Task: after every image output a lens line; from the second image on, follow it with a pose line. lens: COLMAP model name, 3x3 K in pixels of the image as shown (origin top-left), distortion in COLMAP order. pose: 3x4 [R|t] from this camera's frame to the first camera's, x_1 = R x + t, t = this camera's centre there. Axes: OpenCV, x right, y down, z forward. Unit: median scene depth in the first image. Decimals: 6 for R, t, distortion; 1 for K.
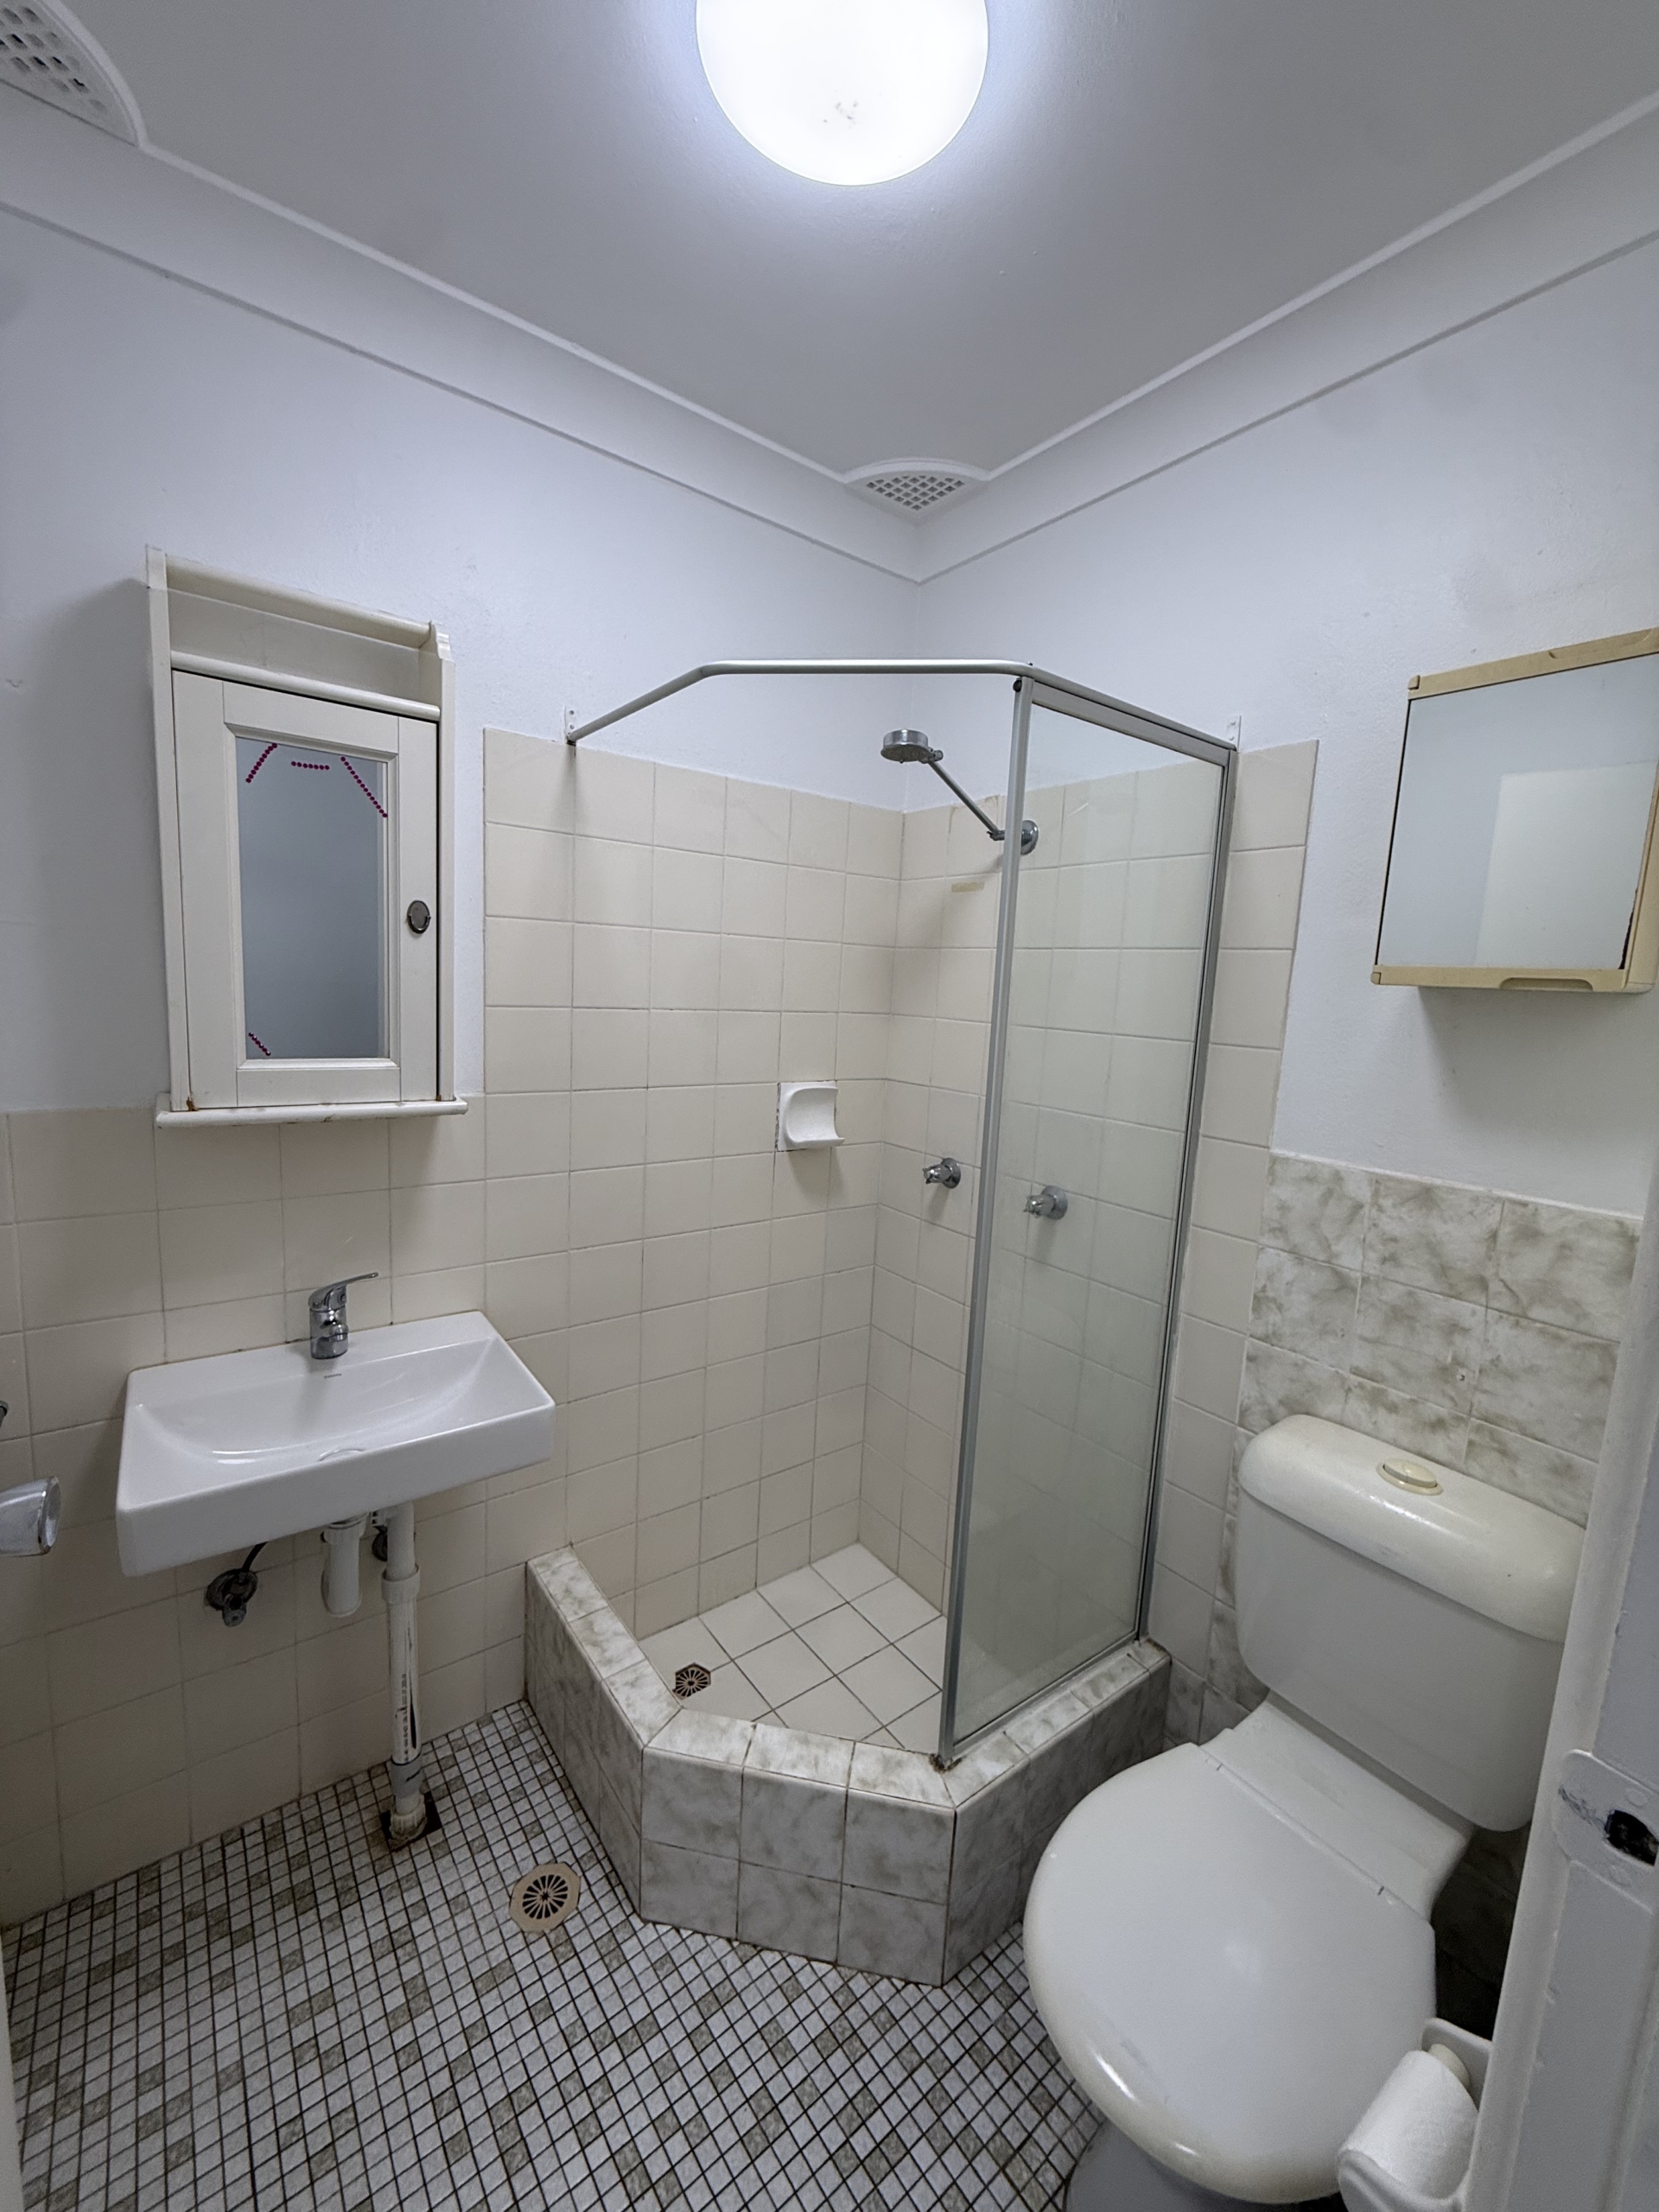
lens RADIAL K [[873.0, 0, 825.6], [0, 873.0, 1105.1], [0, 0, 1]] dist [0.000736, 0.000330]
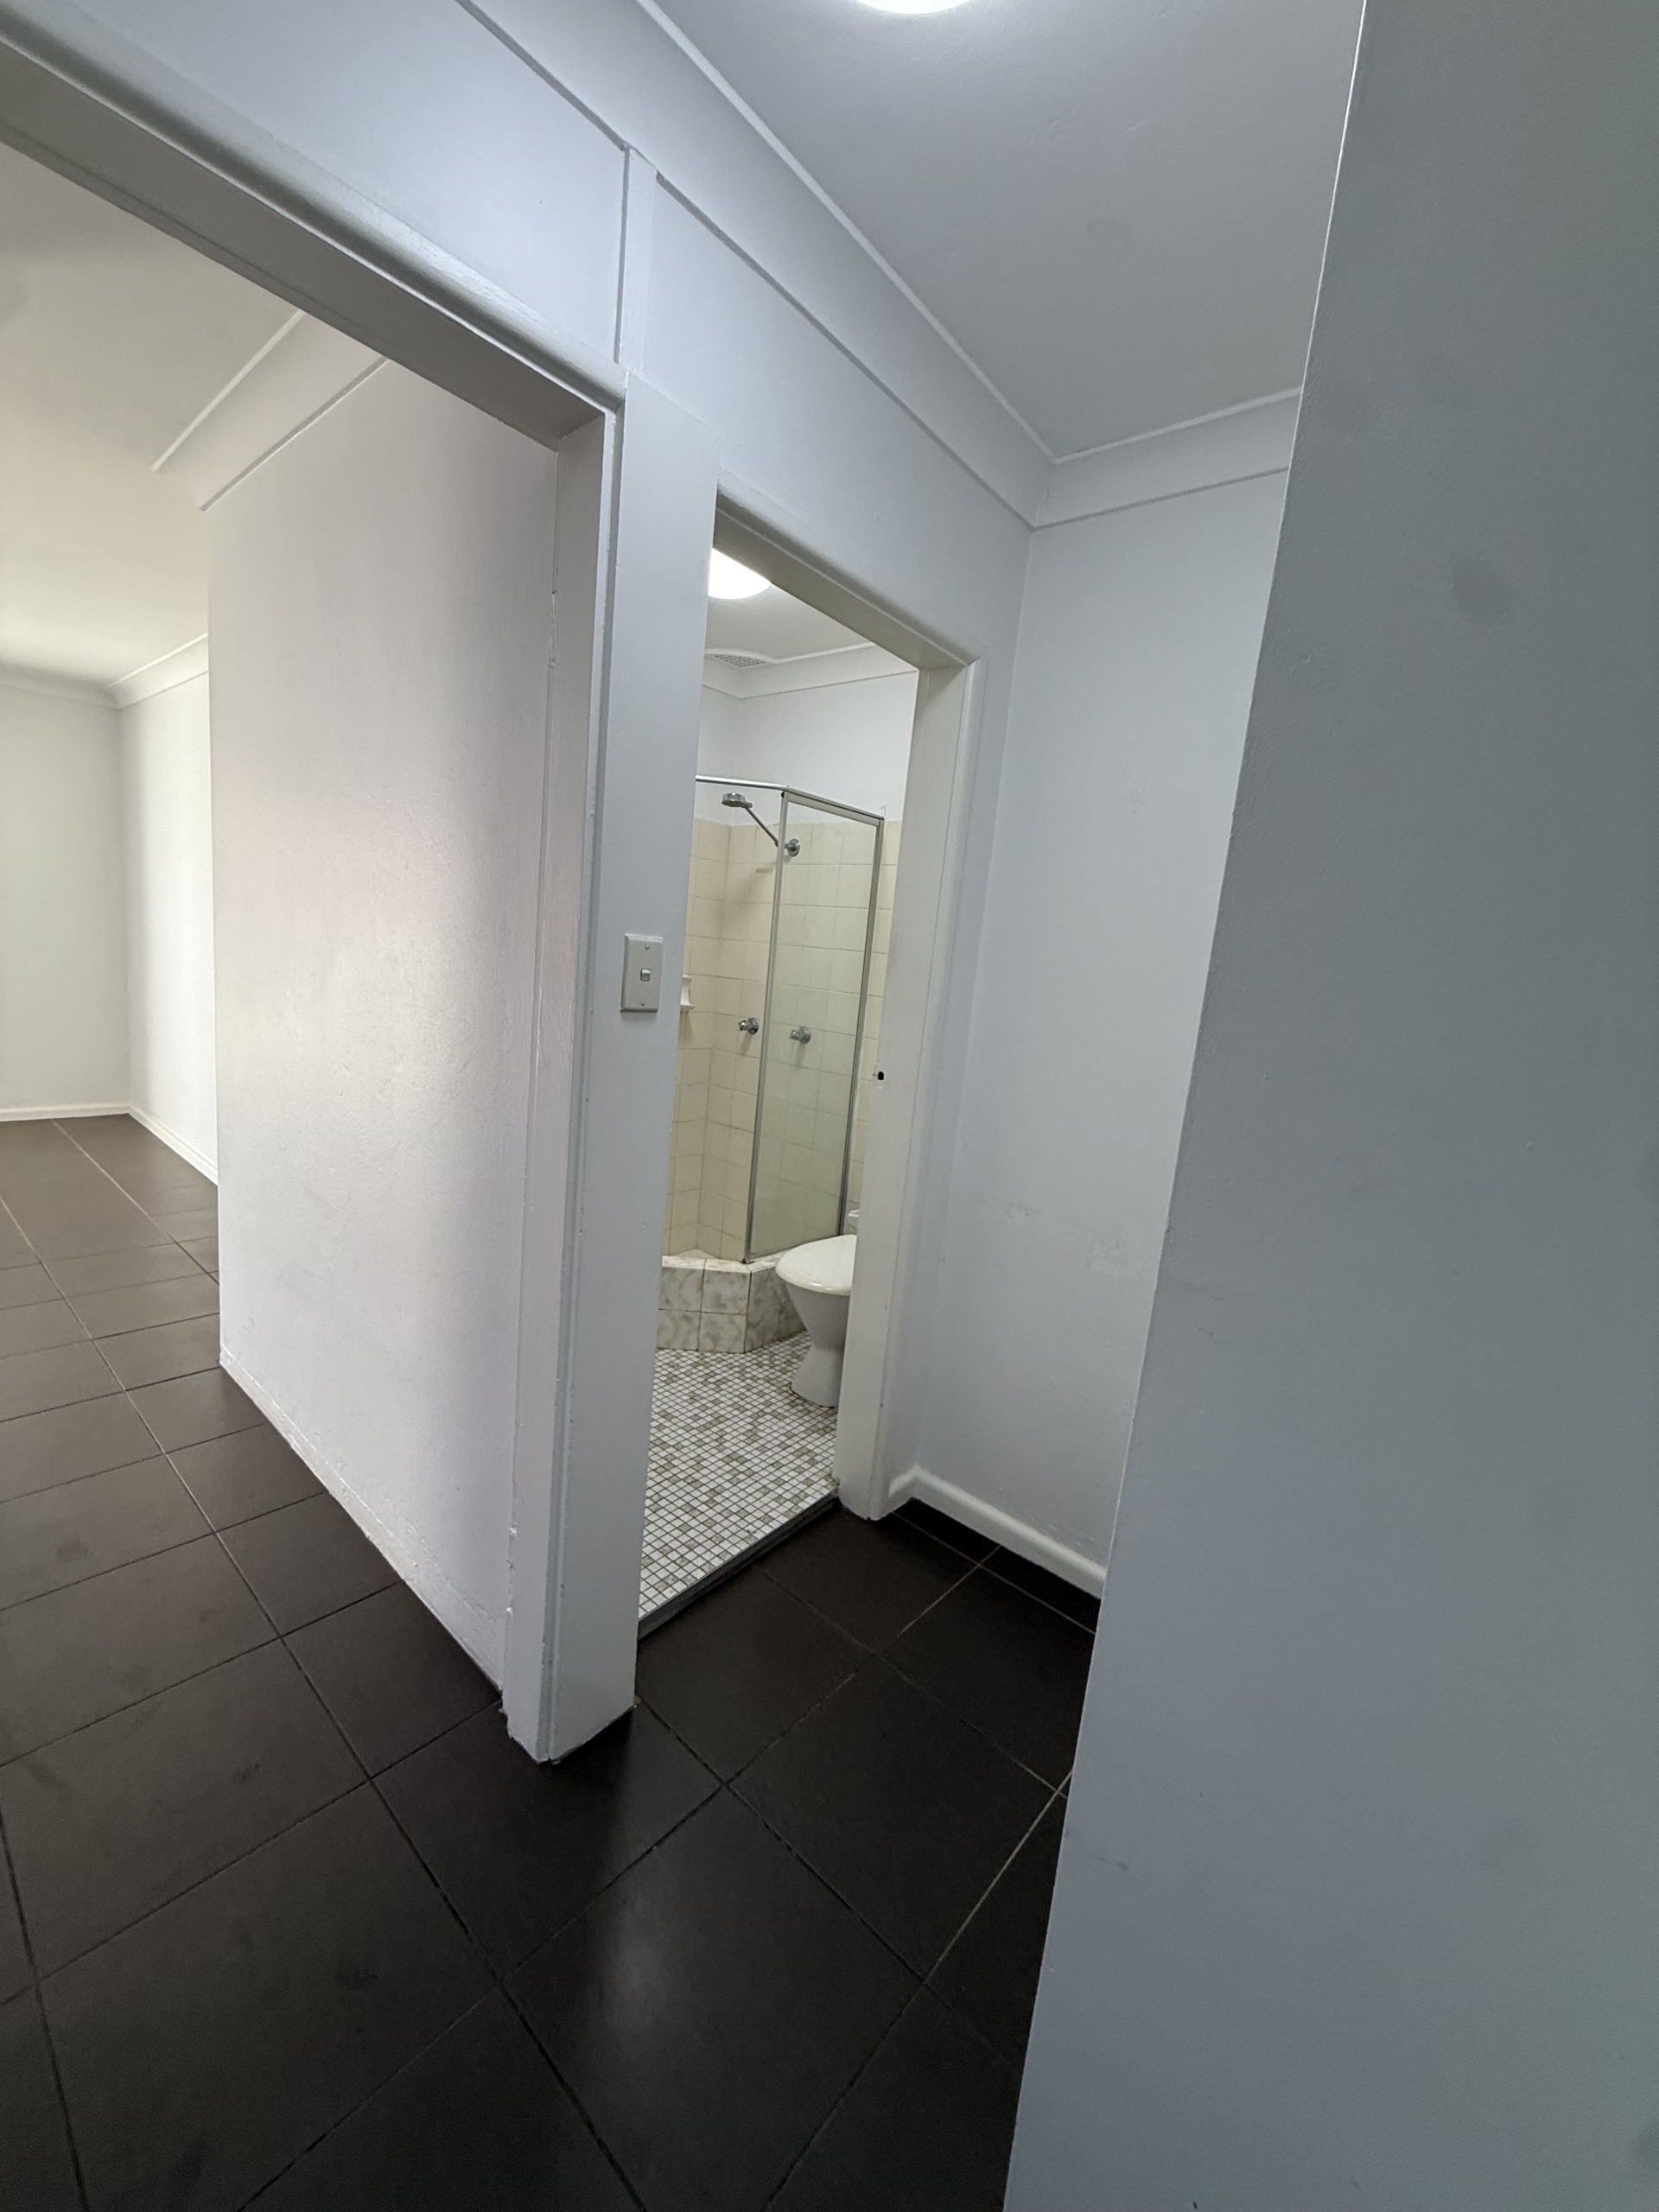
lens RADIAL K [[873.0, 0, 832.5], [0, 873.0, 1105.4], [0, 0, 1]] dist [0.000736, 0.000330]
pose [[0.973174, 0.007934, 0.229932, -0.171987], [-0.017701, 0.999025, 0.040447, 0.249931], [-0.229387, -0.043432, 0.972366, -1.246708]]
